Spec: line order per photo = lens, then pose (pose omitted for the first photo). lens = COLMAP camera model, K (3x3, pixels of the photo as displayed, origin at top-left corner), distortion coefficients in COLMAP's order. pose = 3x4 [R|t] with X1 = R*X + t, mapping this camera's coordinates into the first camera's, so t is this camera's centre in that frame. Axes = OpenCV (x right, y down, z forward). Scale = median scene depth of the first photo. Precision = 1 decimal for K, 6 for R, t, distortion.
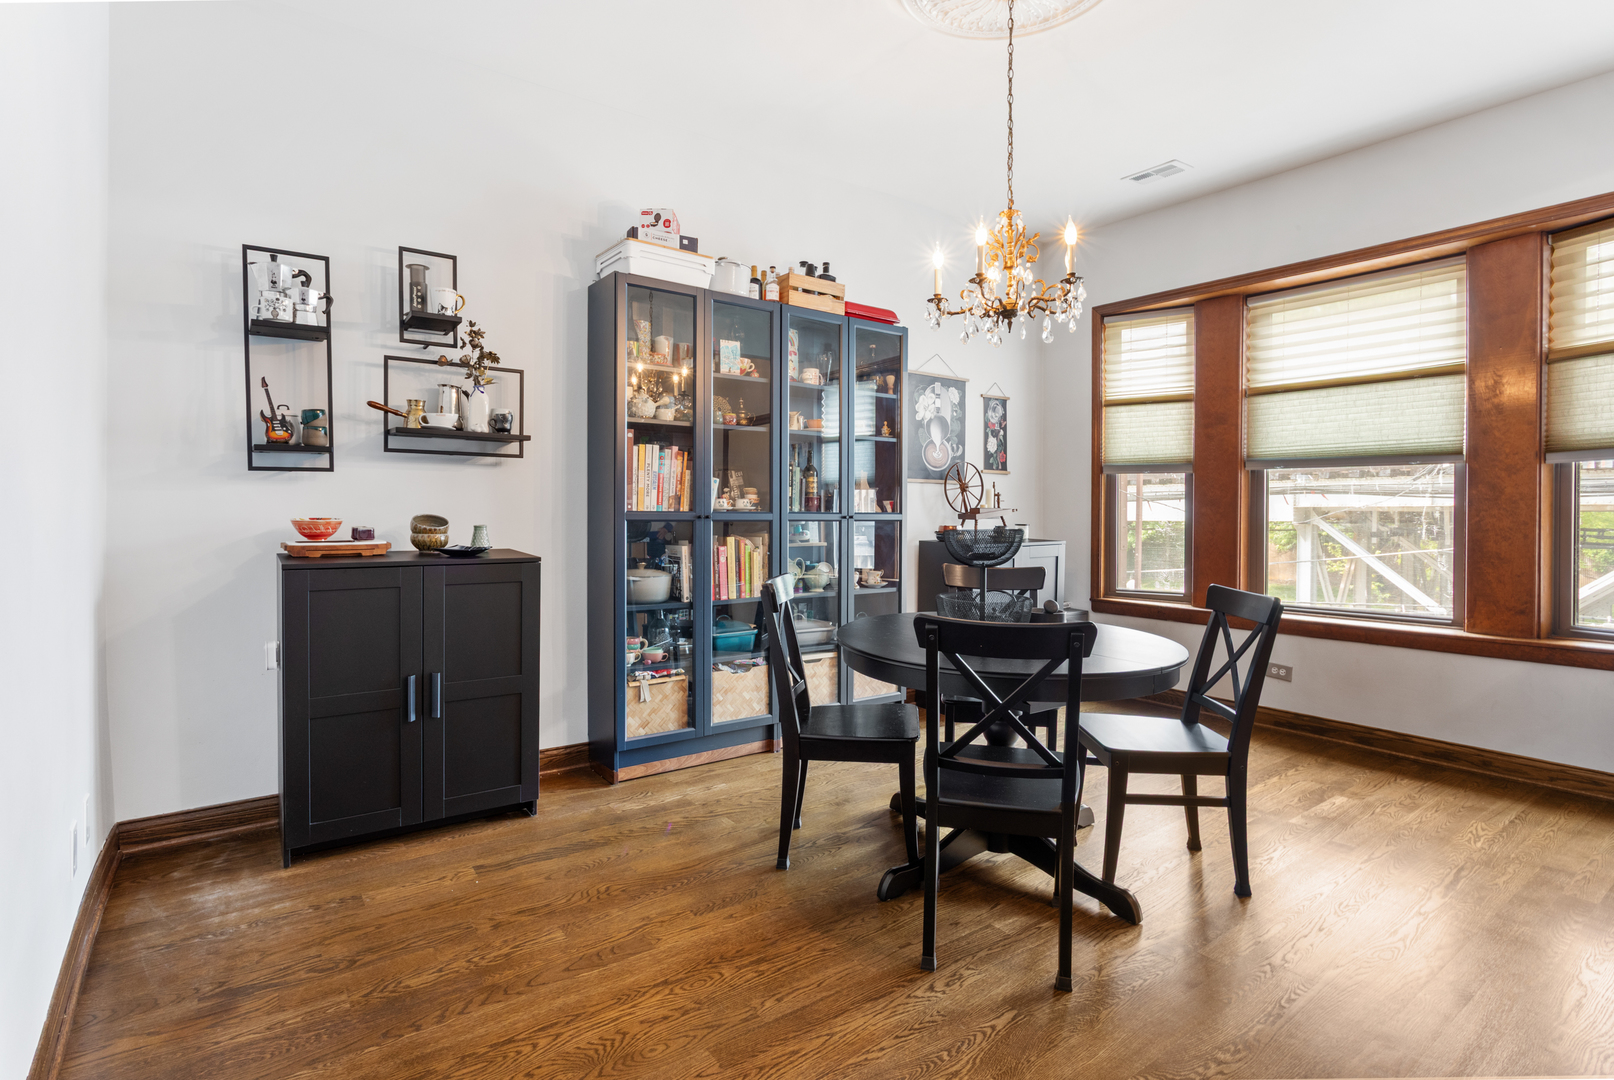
lens RADIAL K [[830.4, 0, 804.1], [0, 830.4, 532.7], [0, 0, 1]] dist [0.002112, -0.000241]
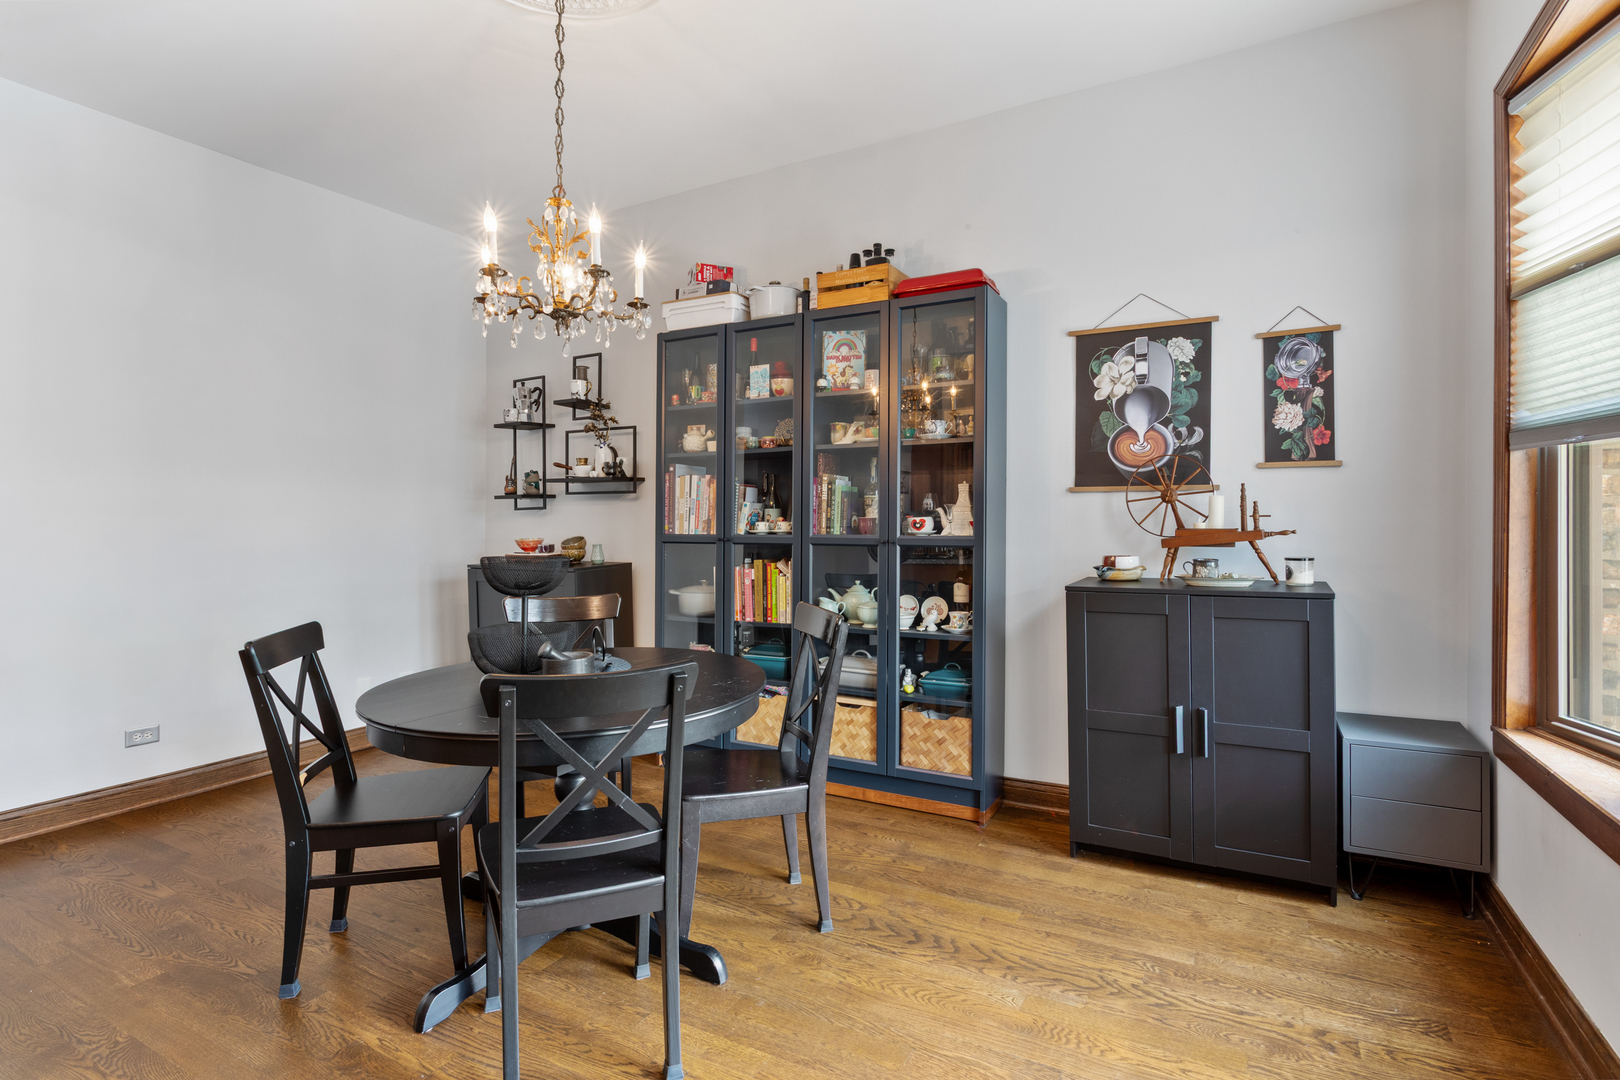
lens RADIAL K [[833.5, 0, 806.3], [0, 833.5, 536.3], [0, 0, 1]] dist [0.002112, -0.000241]
pose [[0.394420, -0.001212, -0.918929, 0.789729], [-0.026033, 0.999583, -0.012492, -0.011089], [0.918561, 0.028850, 0.394224, 0.604198]]
